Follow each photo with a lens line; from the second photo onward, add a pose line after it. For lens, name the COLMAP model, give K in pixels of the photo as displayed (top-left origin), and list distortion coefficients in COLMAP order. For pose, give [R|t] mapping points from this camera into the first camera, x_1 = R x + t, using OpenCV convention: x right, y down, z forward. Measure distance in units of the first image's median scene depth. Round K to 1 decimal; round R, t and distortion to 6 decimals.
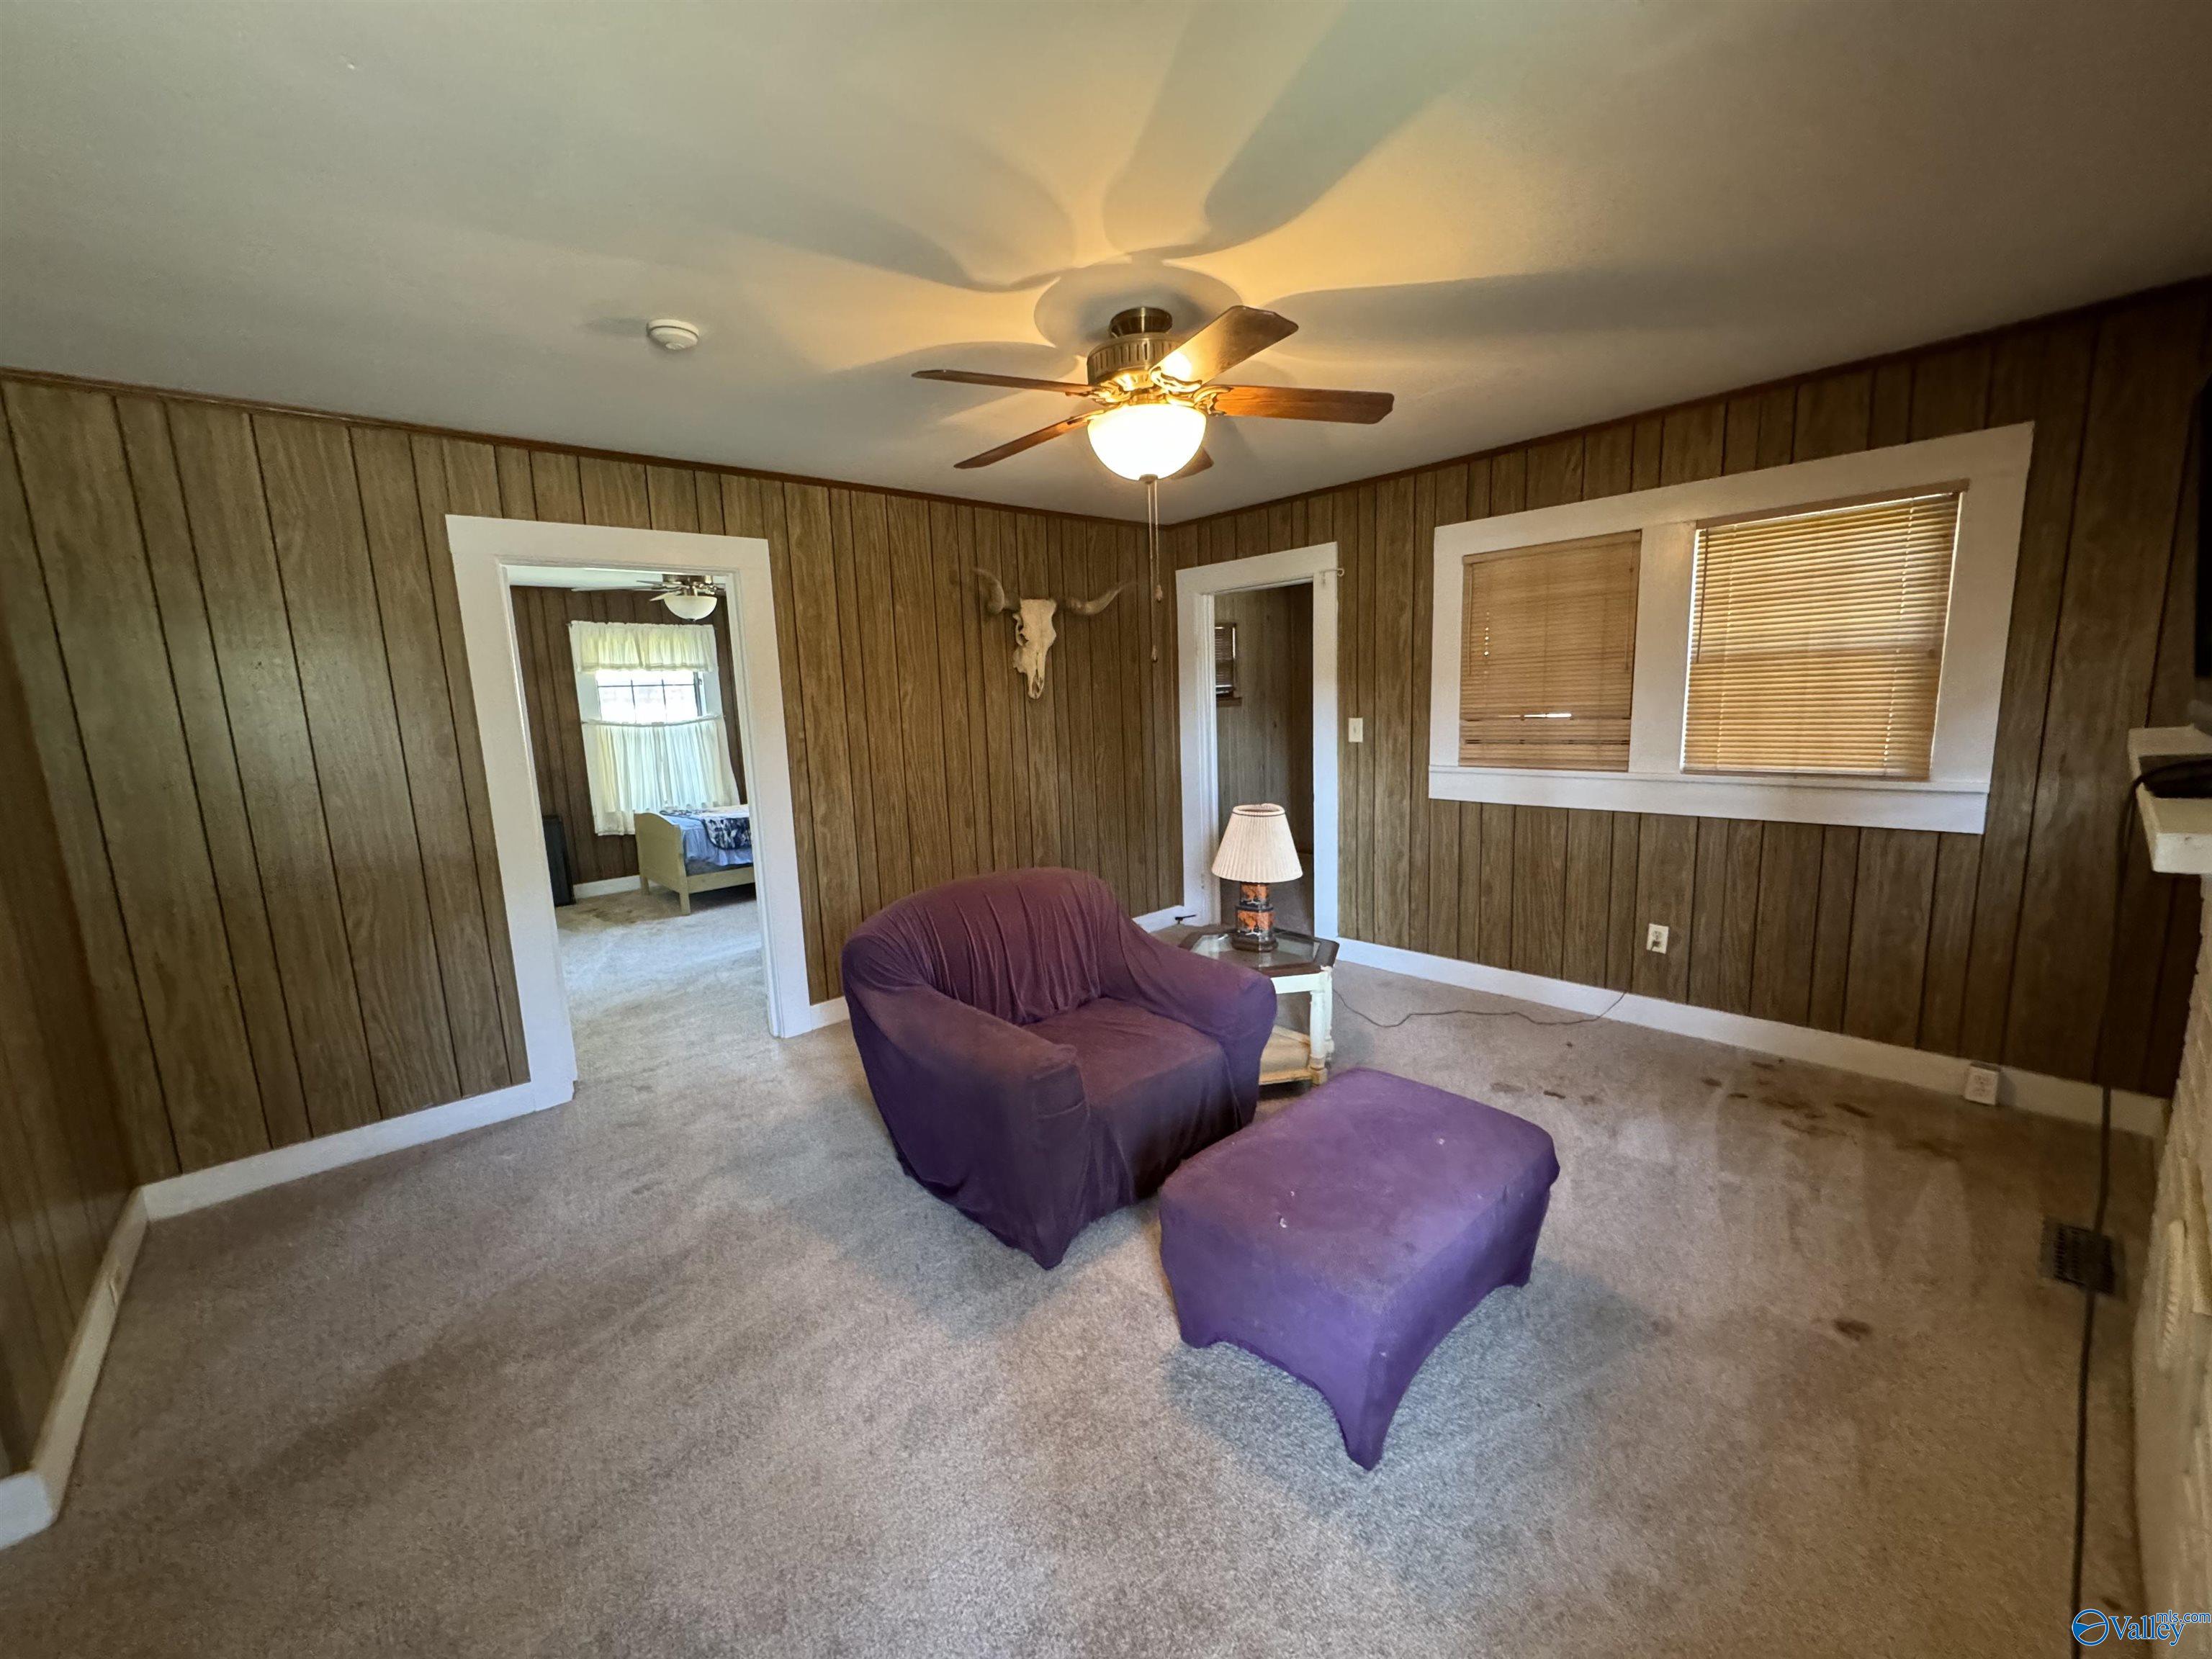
lens RADIAL K [[883.0, 0, 1106.0], [0, 883.0, 829.5], [0, 0, 1]] dist [0.000719, 0.000002]
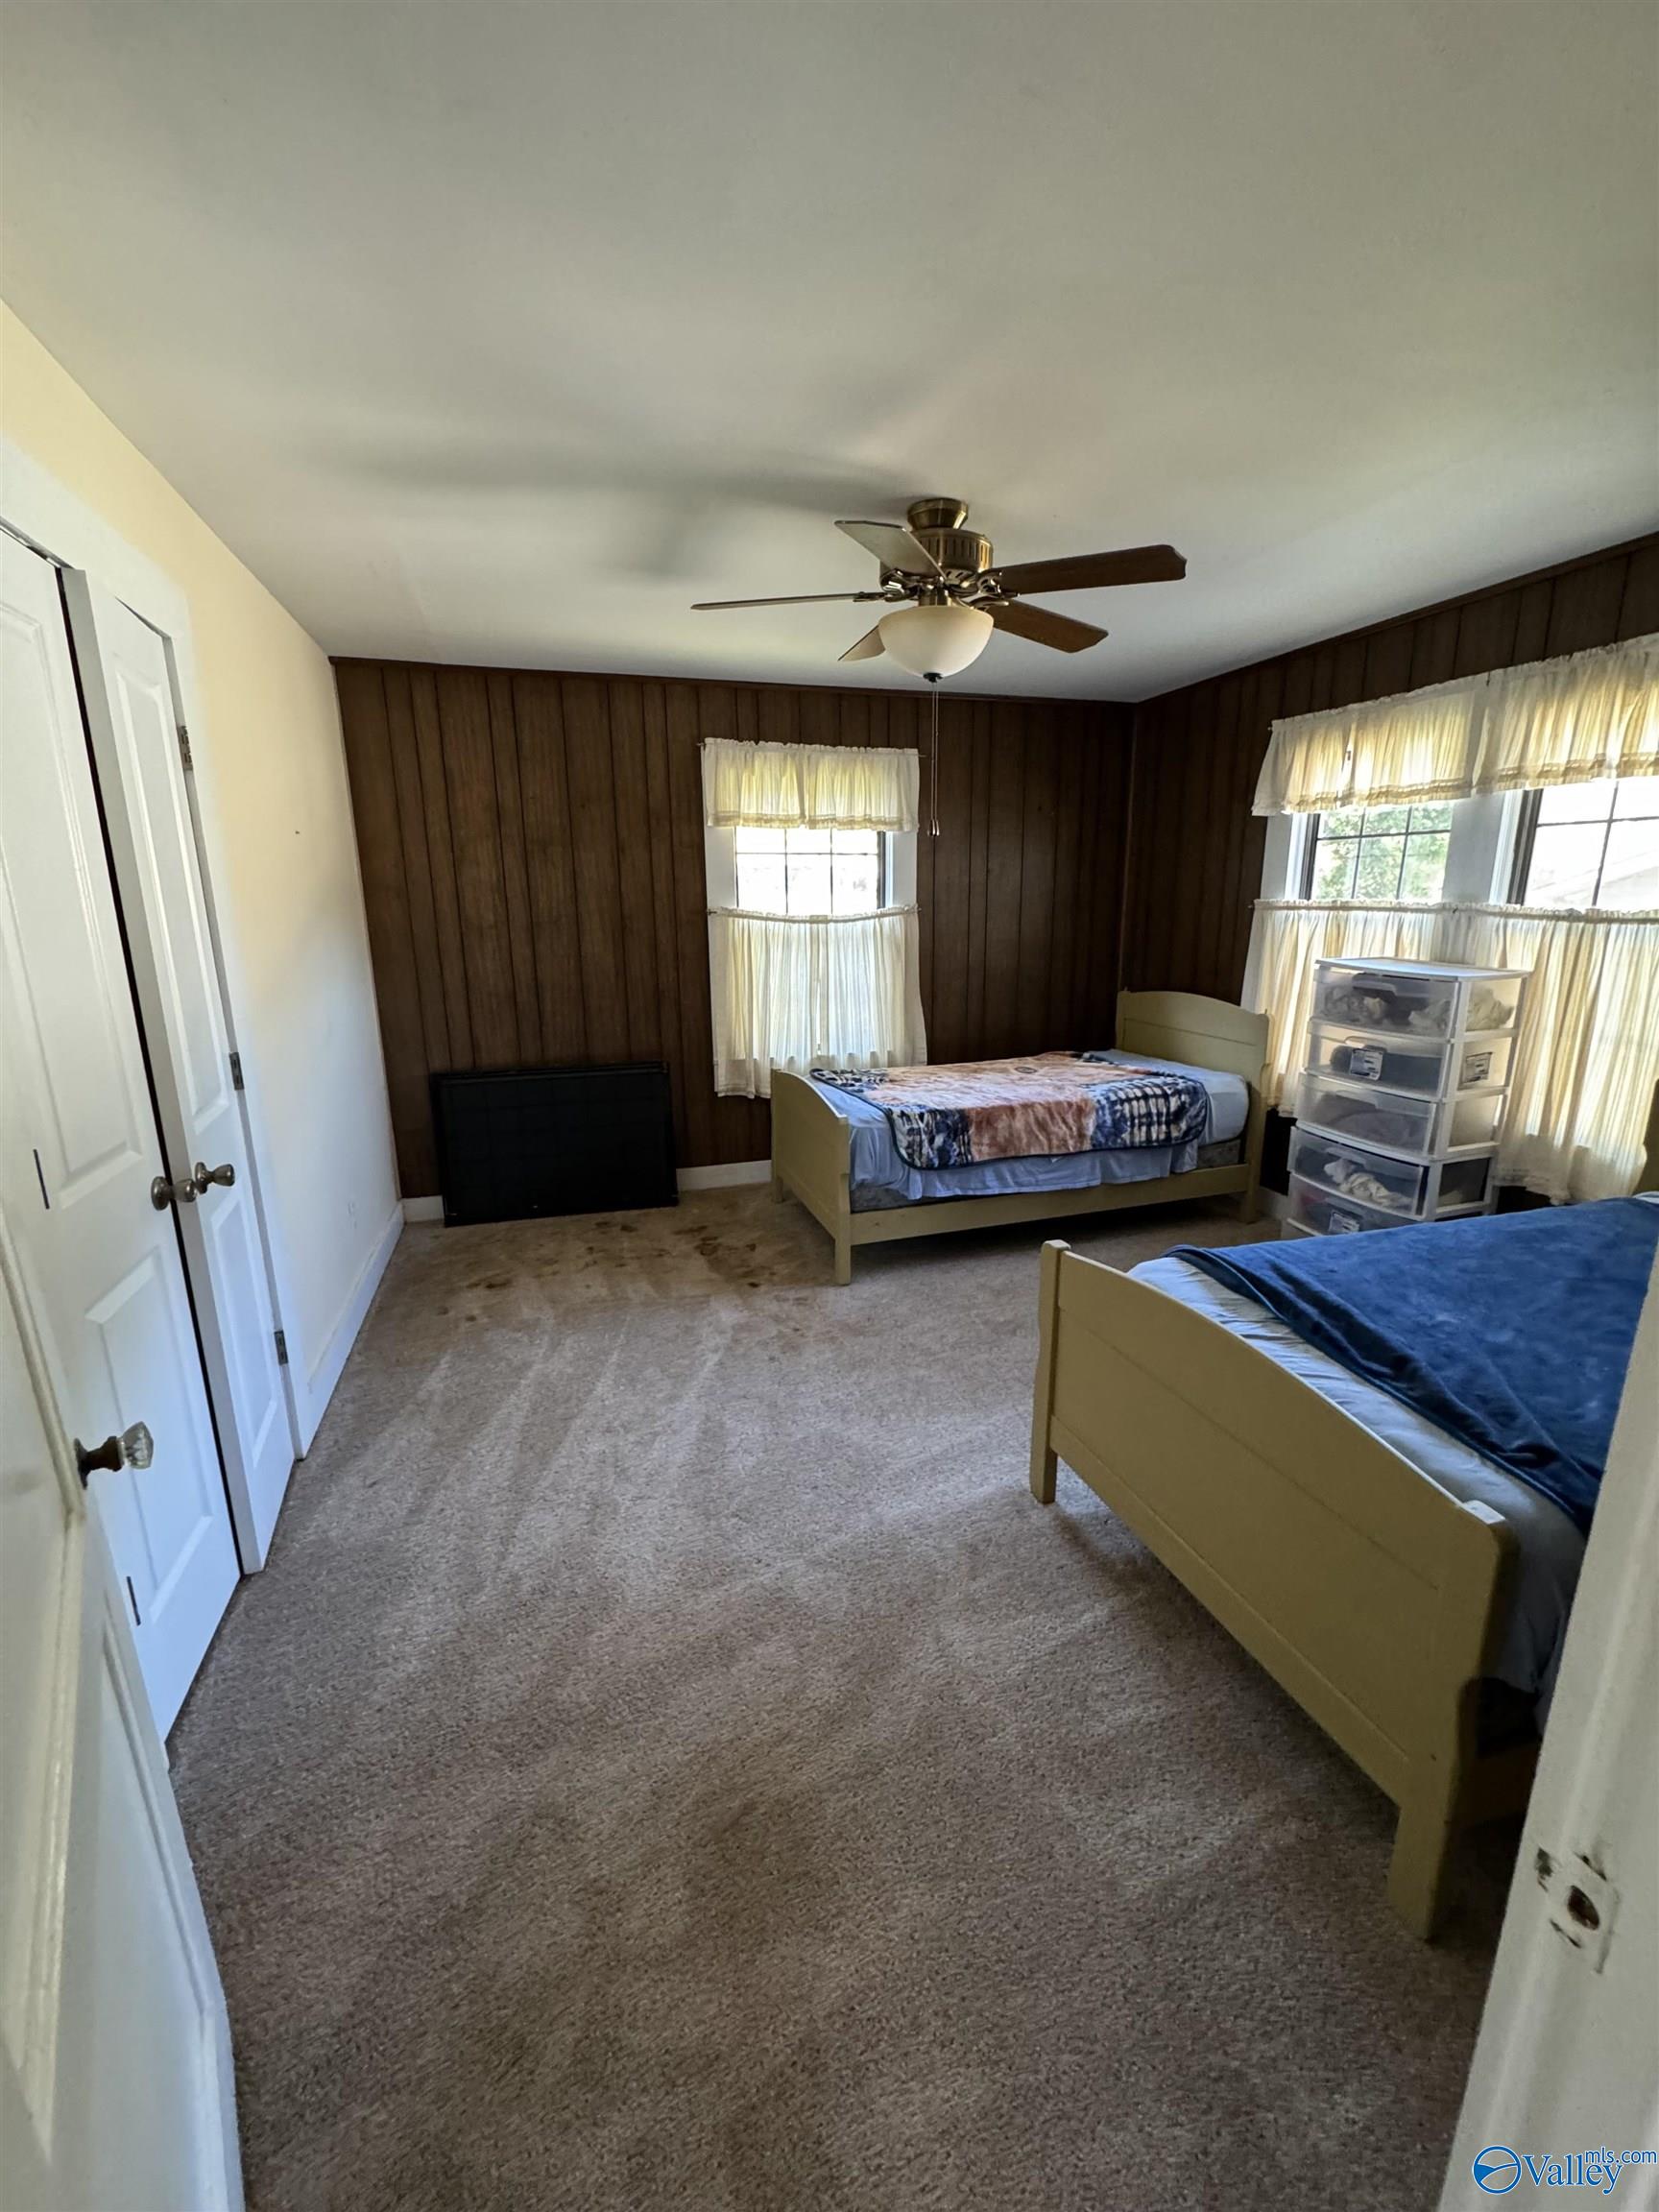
lens RADIAL K [[883.0, 0, 829.5], [0, 883.0, 1106.0], [0, 0, 1]] dist [0.000719, 0.000002]
pose [[0.909739, 0.124153, -0.396182, -0.255943], [-0.088608, 0.990317, 0.106871, -0.060336], [0.405614, -0.062120, 0.911931, 0.463678]]
